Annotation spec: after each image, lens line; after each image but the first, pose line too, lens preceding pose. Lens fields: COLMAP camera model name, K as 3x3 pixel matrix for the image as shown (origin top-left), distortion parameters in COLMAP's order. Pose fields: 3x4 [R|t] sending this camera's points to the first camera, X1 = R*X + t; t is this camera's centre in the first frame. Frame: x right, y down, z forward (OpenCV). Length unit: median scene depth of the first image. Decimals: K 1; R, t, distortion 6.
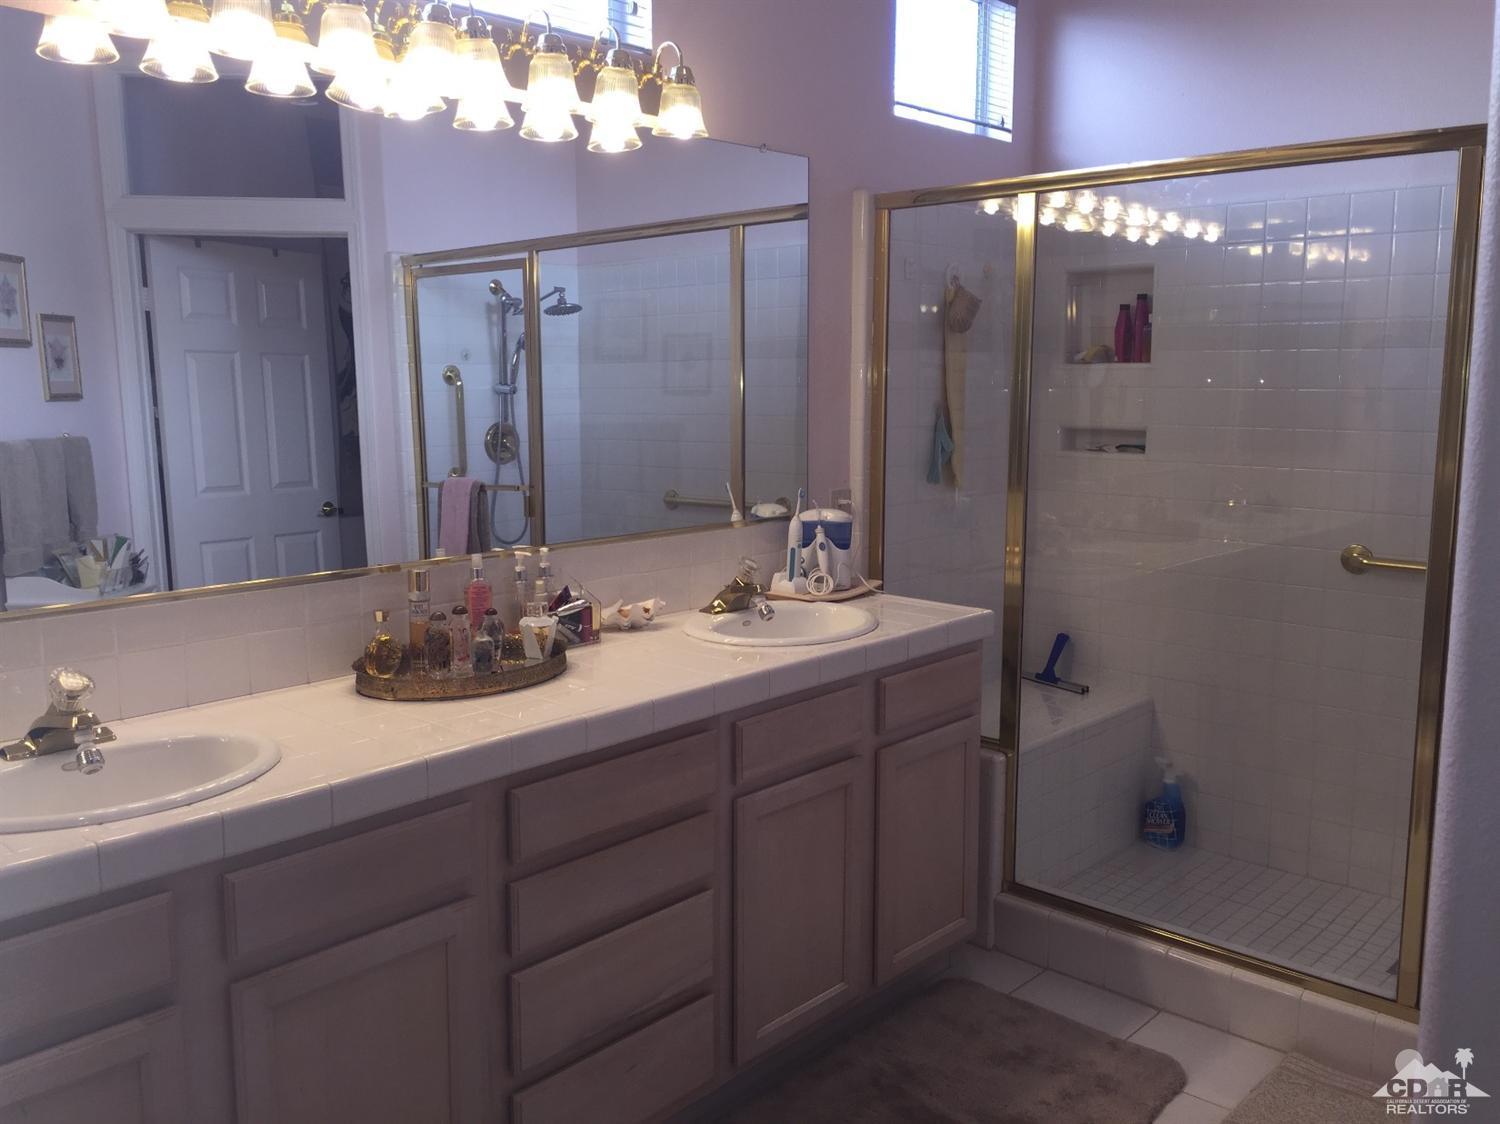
lens RADIAL K [[1278.9, 0, 754.6], [0, 1278.9, 557.2], [0, 0, 1]] dist [0.087452, -0.123076]
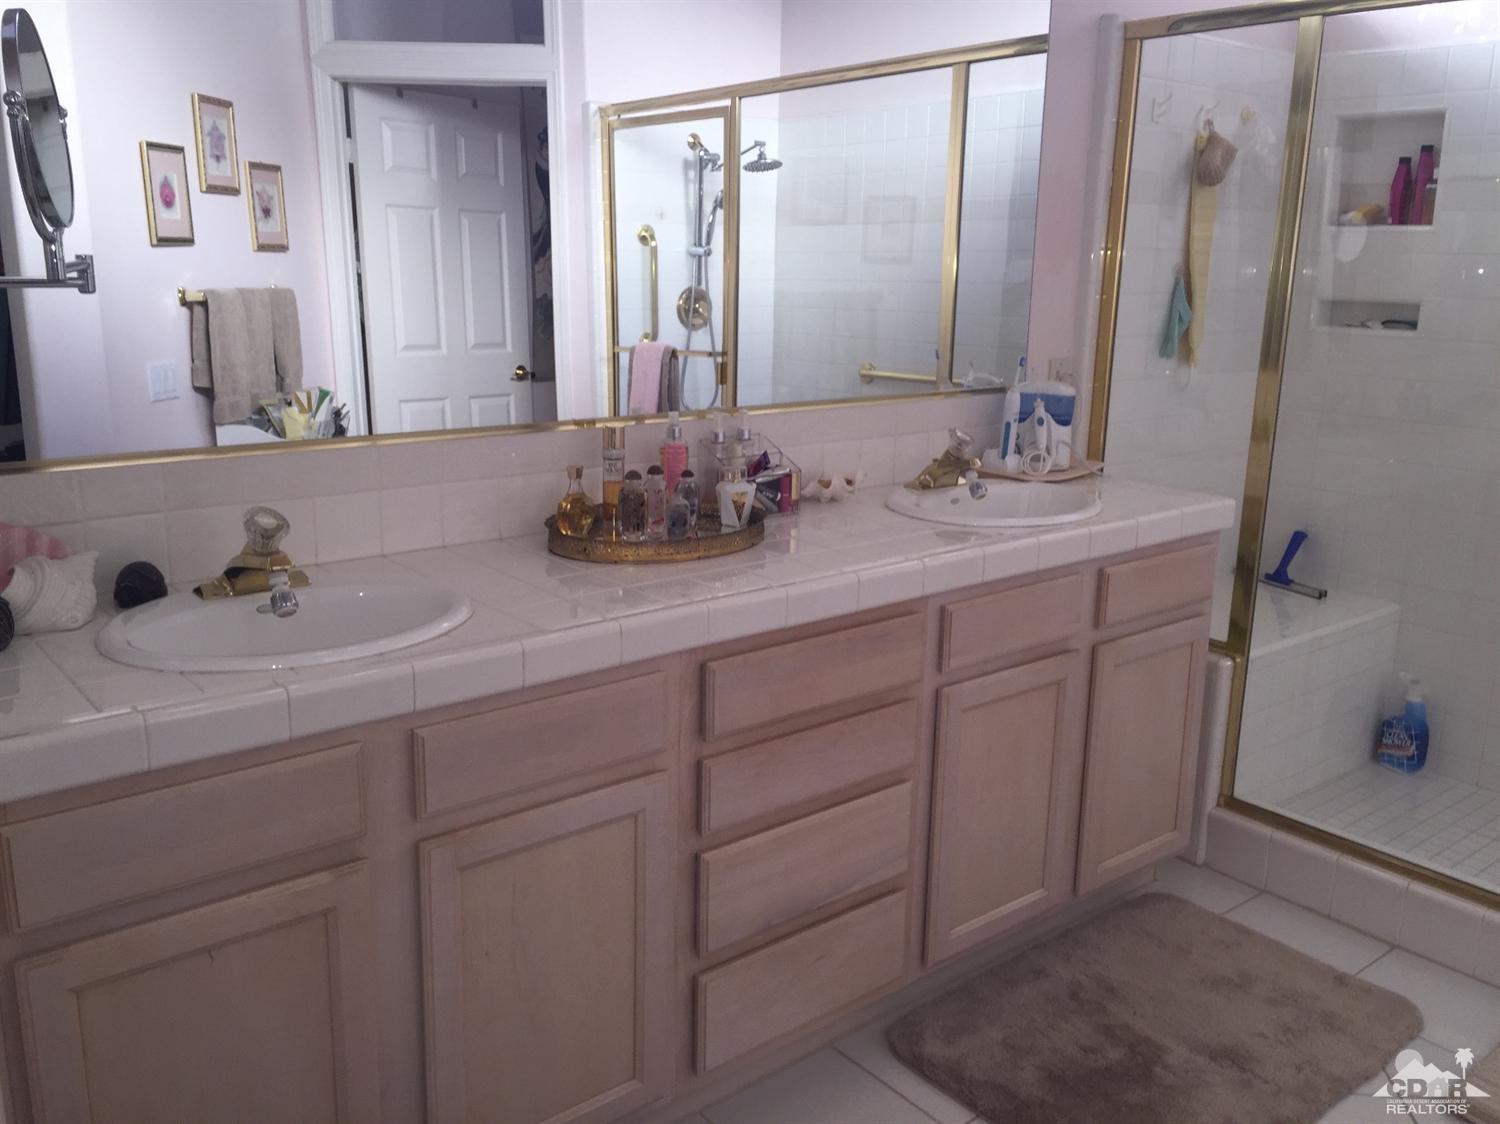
lens RADIAL K [[1278.9, 0, 742.0], [0, 1278.9, 559.2], [0, 0, 1]] dist [0.087452, -0.123076]
pose [[0.988483, 0.050717, -0.142583, -0.020977], [-0.037657, 0.994968, 0.092851, 0.011468], [0.146575, -0.086413, 0.985418, 0.056138]]
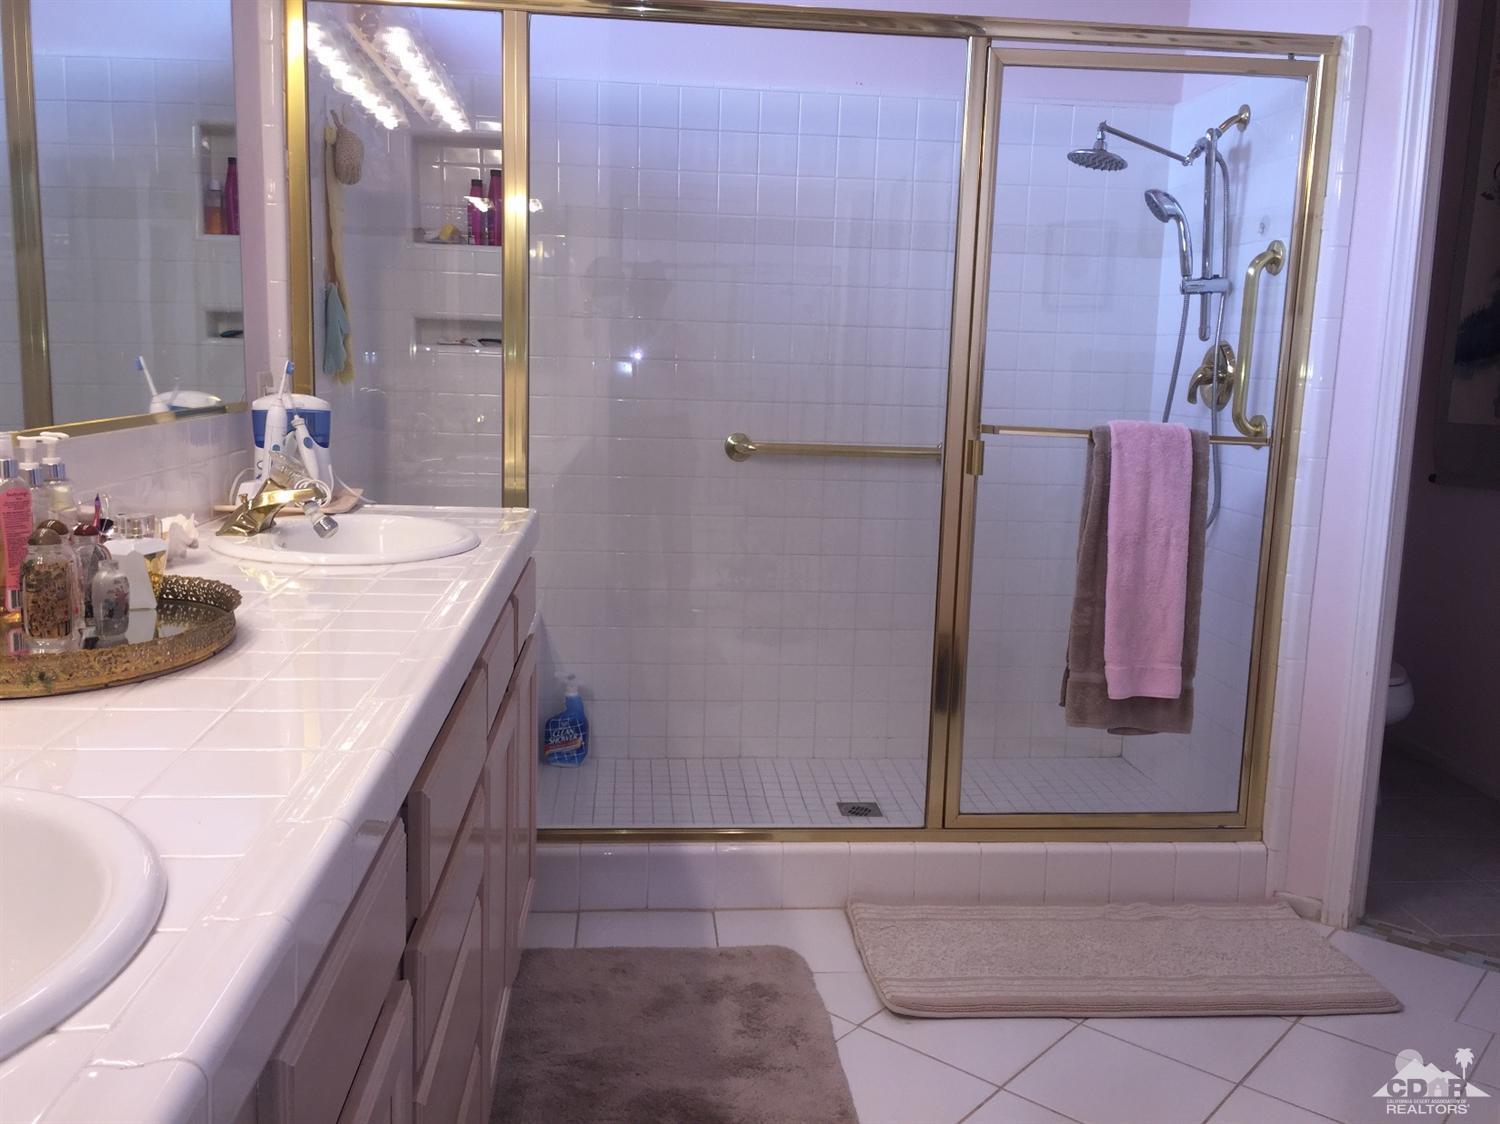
lens RADIAL K [[1278.9, 0, 746.6], [0, 1278.9, 560.9], [0, 0, 1]] dist [0.087452, -0.123076]
pose [[0.681529, -0.098753, 0.725098, -0.312843], [0.078604, 0.994999, 0.061630, 0.032233], [-0.727558, 0.014993, 0.685883, 0.301663]]
